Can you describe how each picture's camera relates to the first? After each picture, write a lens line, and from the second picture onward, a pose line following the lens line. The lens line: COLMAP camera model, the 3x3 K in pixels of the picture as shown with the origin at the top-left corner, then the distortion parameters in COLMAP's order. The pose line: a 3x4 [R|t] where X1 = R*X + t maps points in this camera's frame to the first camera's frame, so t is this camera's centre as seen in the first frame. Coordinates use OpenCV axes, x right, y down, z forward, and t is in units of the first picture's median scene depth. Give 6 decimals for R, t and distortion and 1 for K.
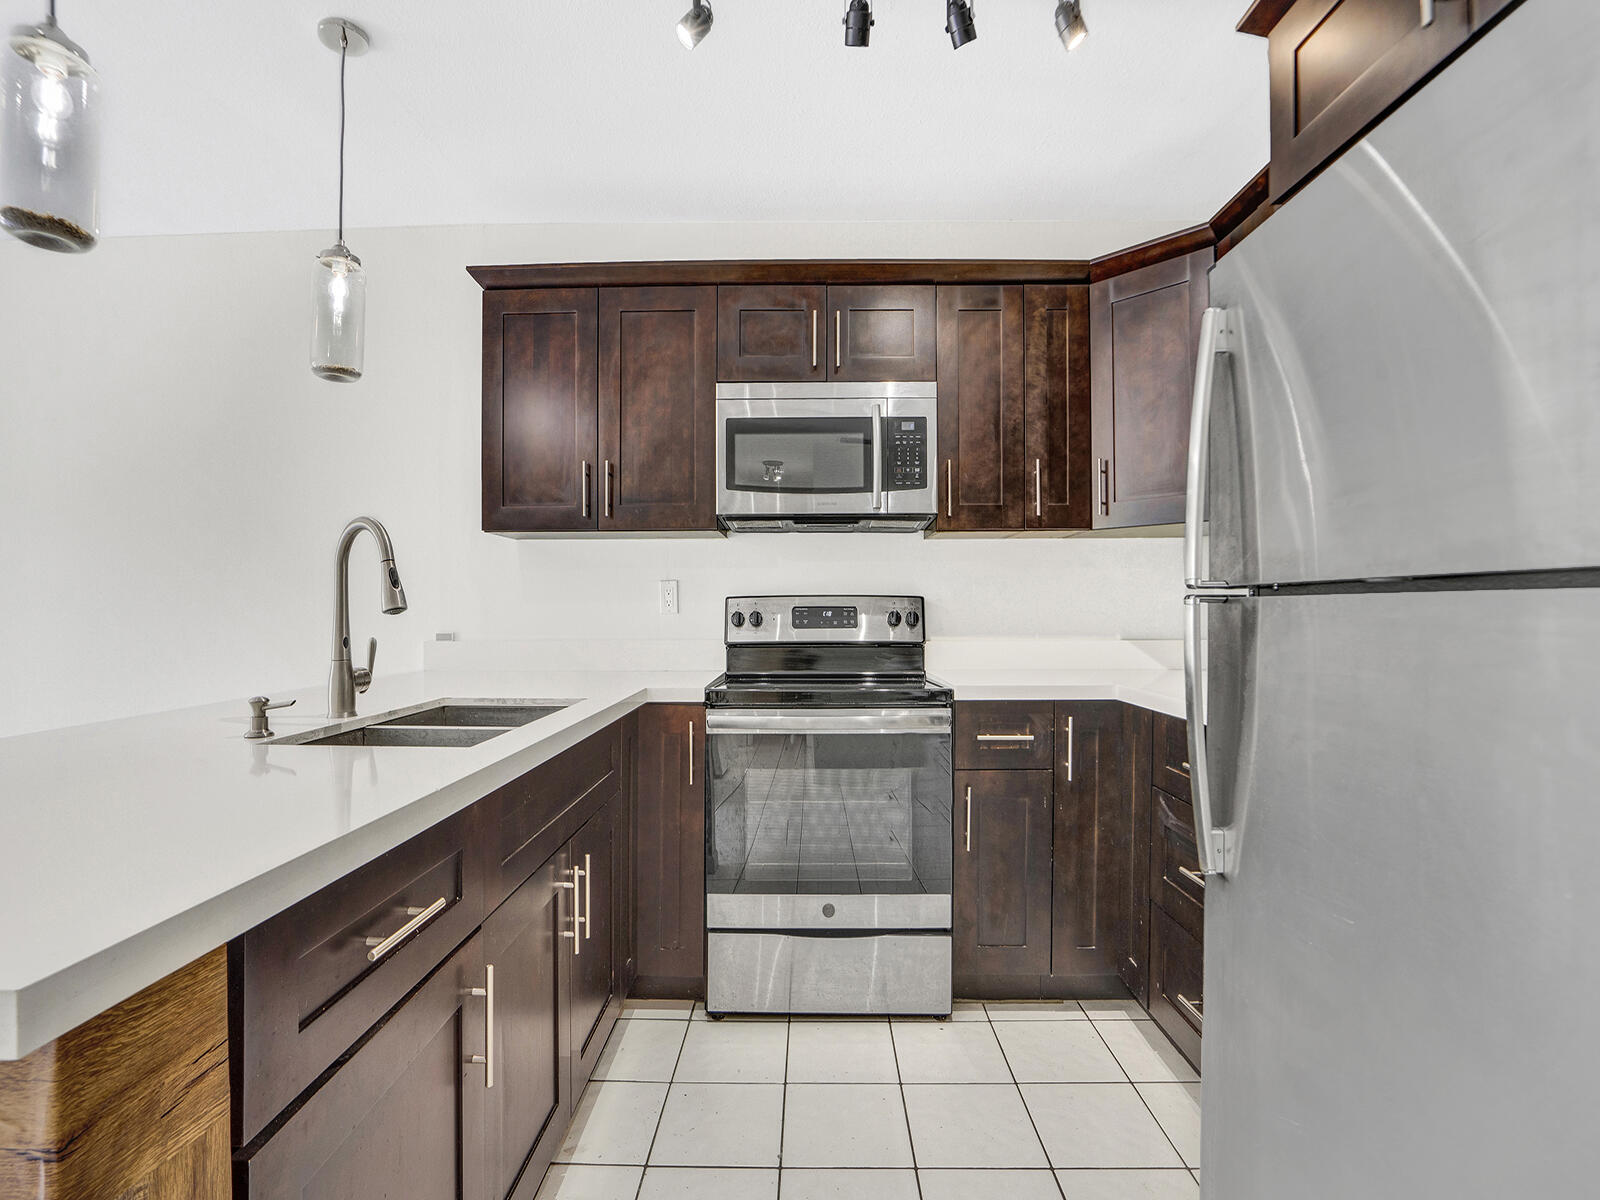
lens RADIAL K [[789.7, 0, 799.6], [0, 789.7, 607.3], [0, 0, 1]] dist [-0.002427, 0.000532]
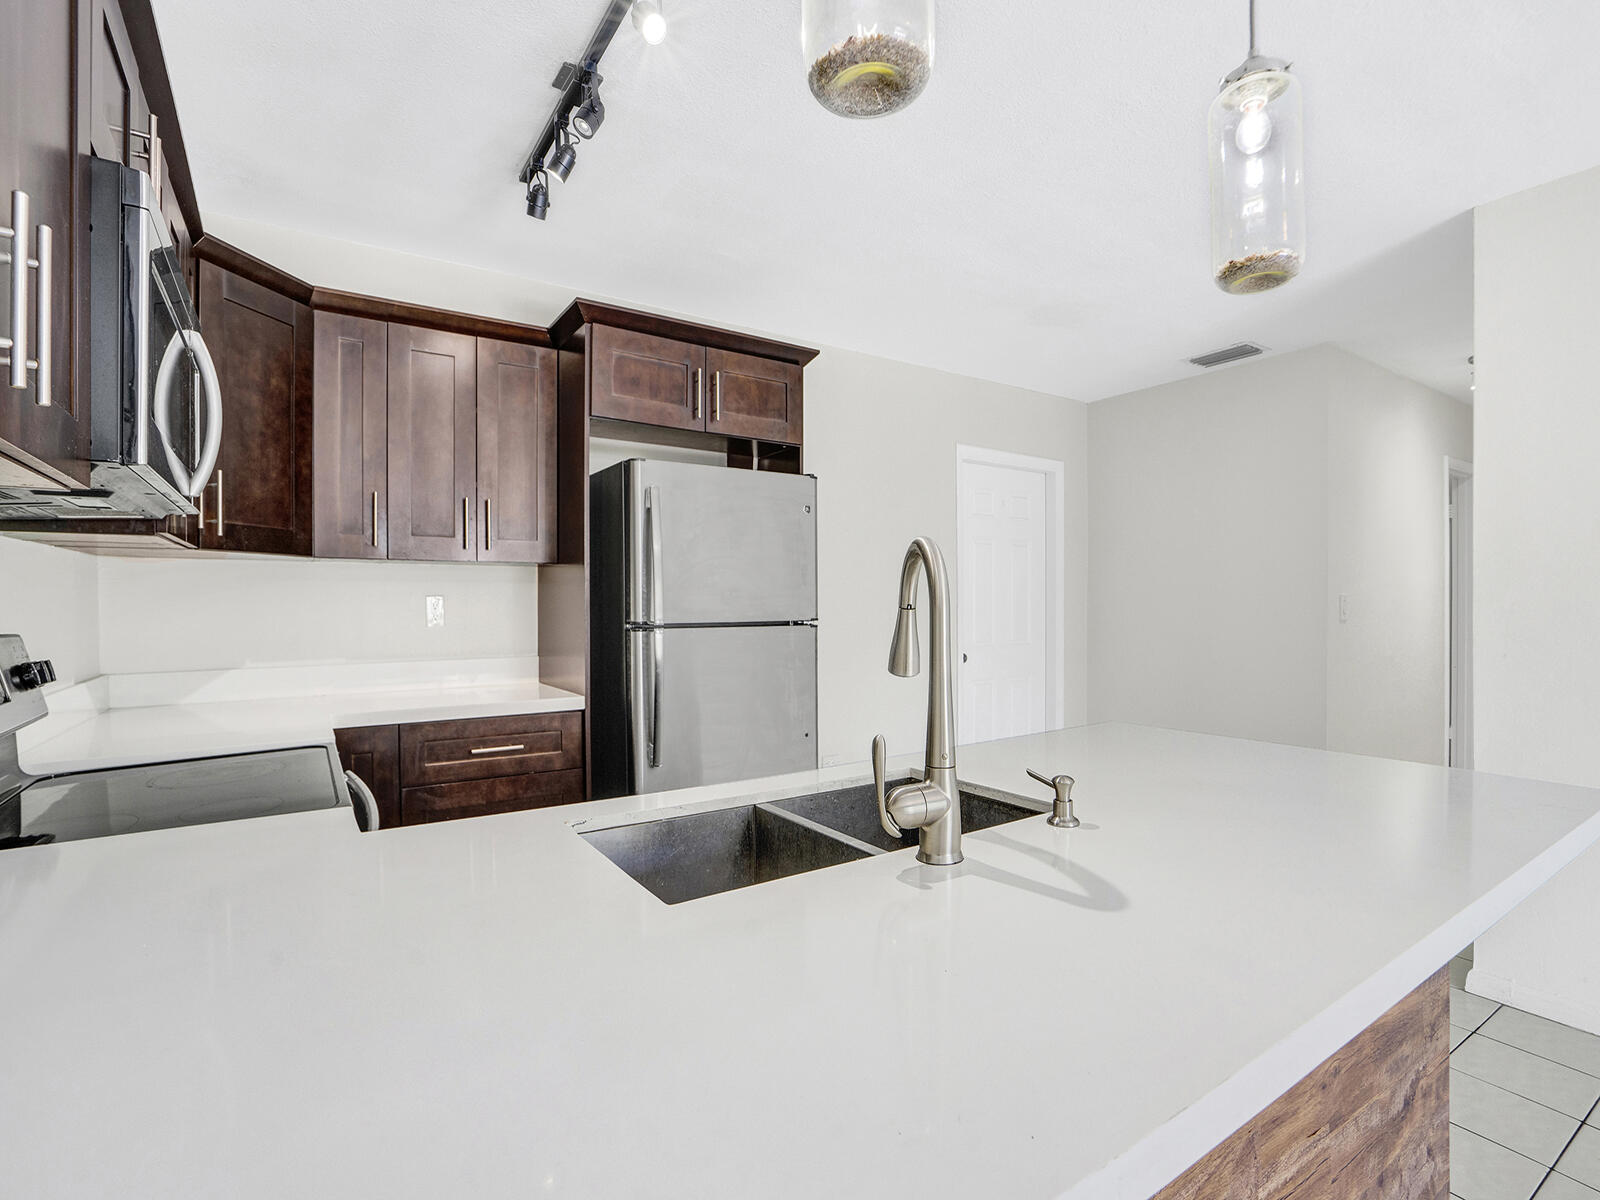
lens RADIAL K [[803.7, 0, 806.2], [0, 803.7, 638.2], [0, 0, 1]] dist [-0.000899, 0.000199]
pose [[-0.542450, -0.023745, 0.839752, -0.704386], [0.003153, 0.999536, 0.030299, -0.026017], [-0.840082, 0.019083, -0.542124, 0.911709]]
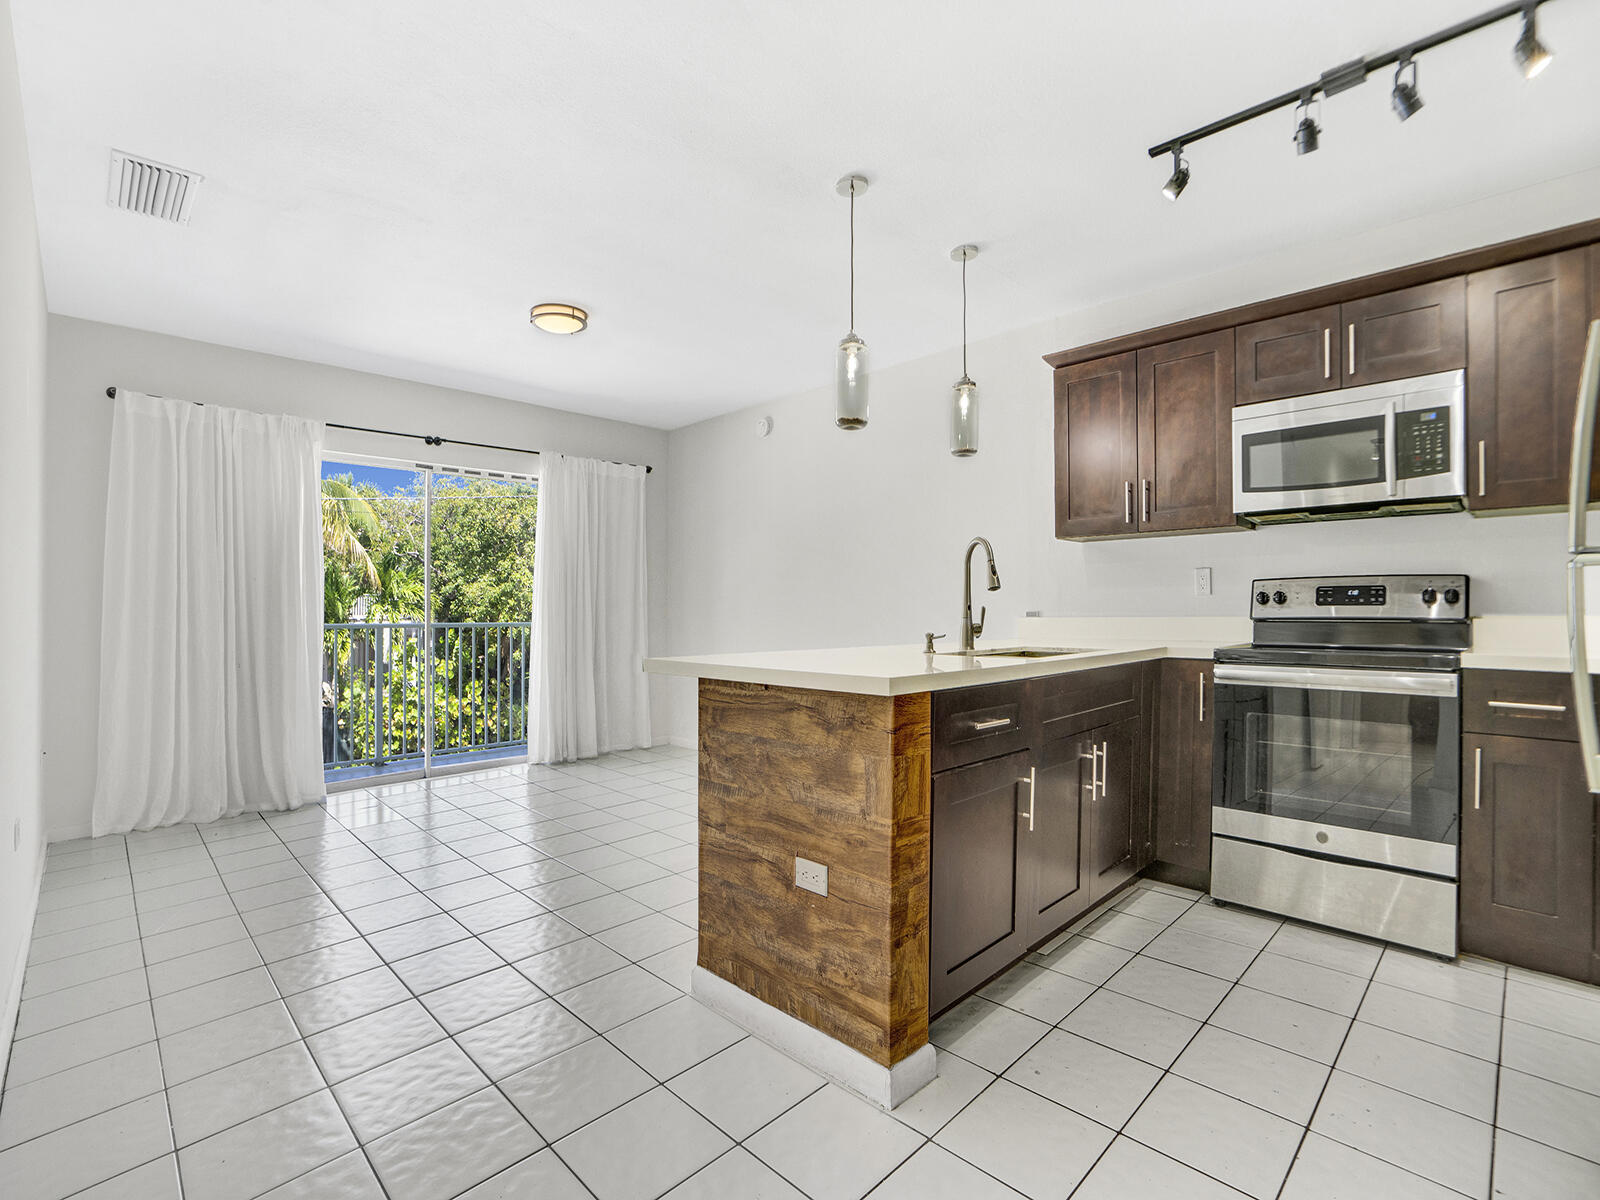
lens RADIAL K [[728.7, 0, 774.3], [0, 728.7, 613.8], [0, 0, 1]] dist [-0.046323, -0.000107]
pose [[0.703552, 0.003792, -0.710634, 0.181103], [0.005611, 0.999925, 0.010890, 0.024384], [0.710621, -0.011649, 0.703478, -0.300828]]
